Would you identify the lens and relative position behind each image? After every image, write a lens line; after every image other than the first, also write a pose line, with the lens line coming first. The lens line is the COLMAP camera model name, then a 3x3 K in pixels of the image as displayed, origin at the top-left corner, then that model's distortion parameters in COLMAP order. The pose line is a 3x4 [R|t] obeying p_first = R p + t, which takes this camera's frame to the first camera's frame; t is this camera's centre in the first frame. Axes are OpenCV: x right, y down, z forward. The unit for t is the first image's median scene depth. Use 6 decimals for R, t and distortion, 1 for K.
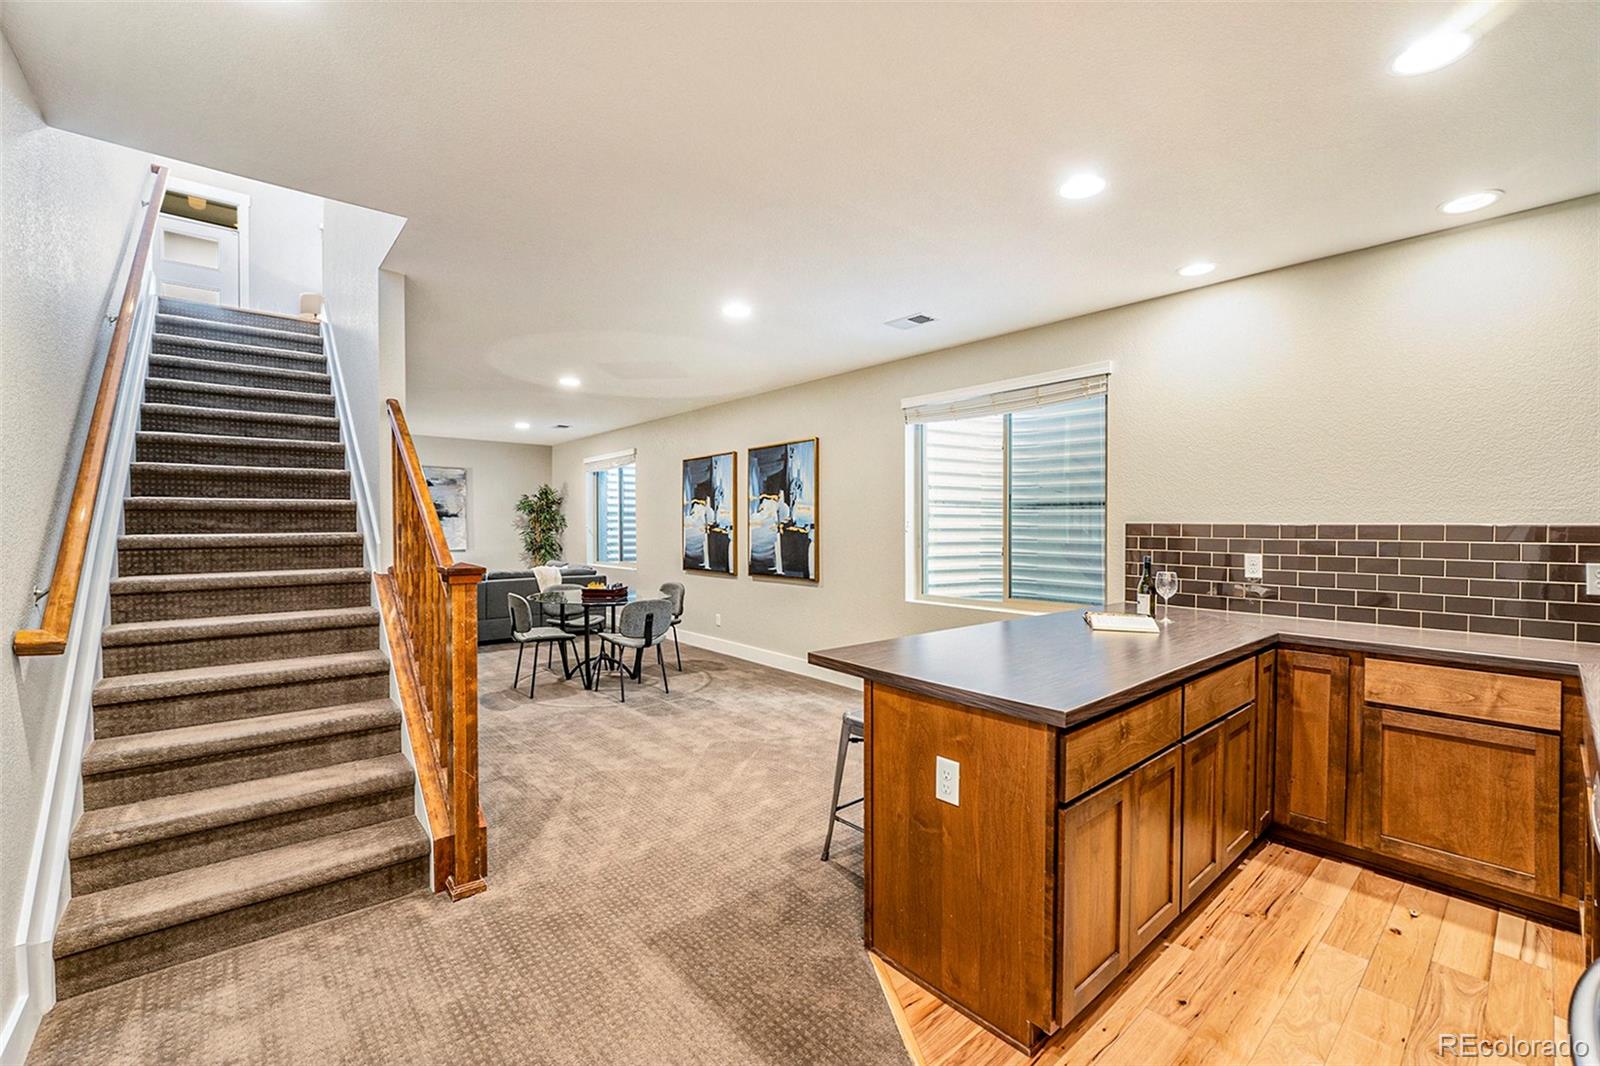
lens RADIAL K [[671.7, 0, 800.0], [0, 671.7, 533.0], [0, 0, 1]] dist [-0.022947, 0.000075]
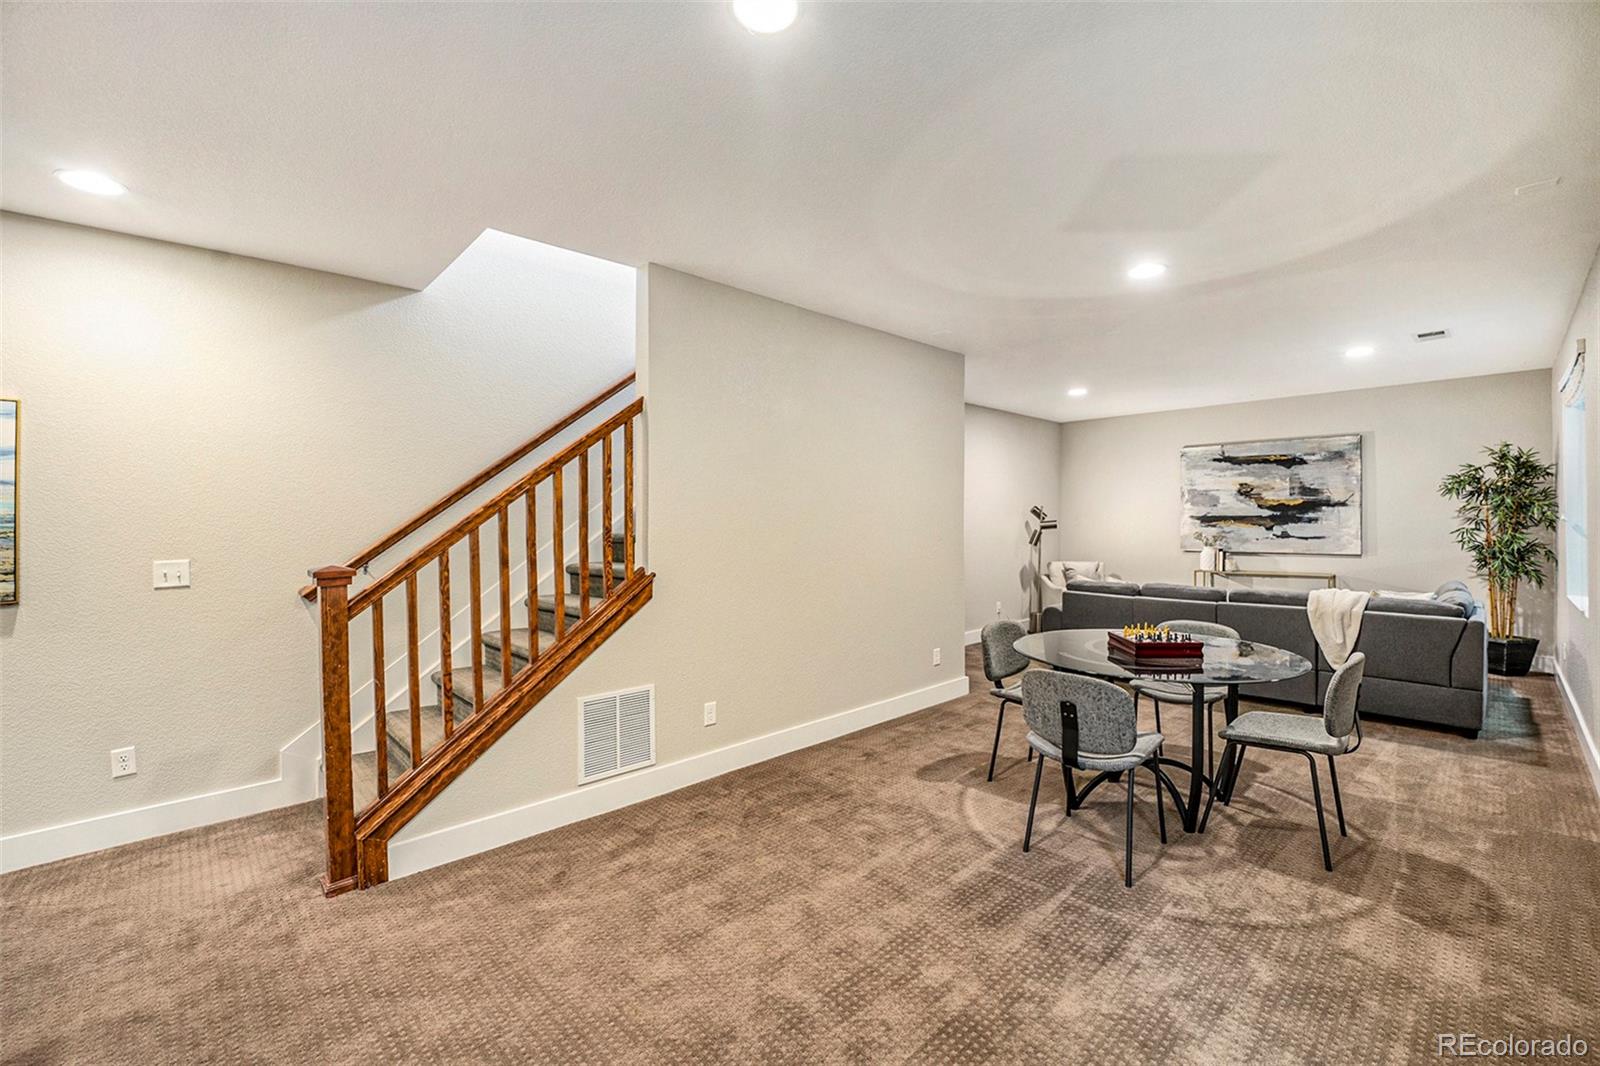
lens RADIAL K [[671.7, 0, 800.0], [0, 671.7, 533.0], [0, 0, 1]] dist [-0.022947, 0.000075]
pose [[0.051486, 0.015831, -0.998548, 0.258486], [-0.004157, 0.999869, 0.015638, -0.009369], [0.998665, 0.003345, 0.051545, 0.805057]]
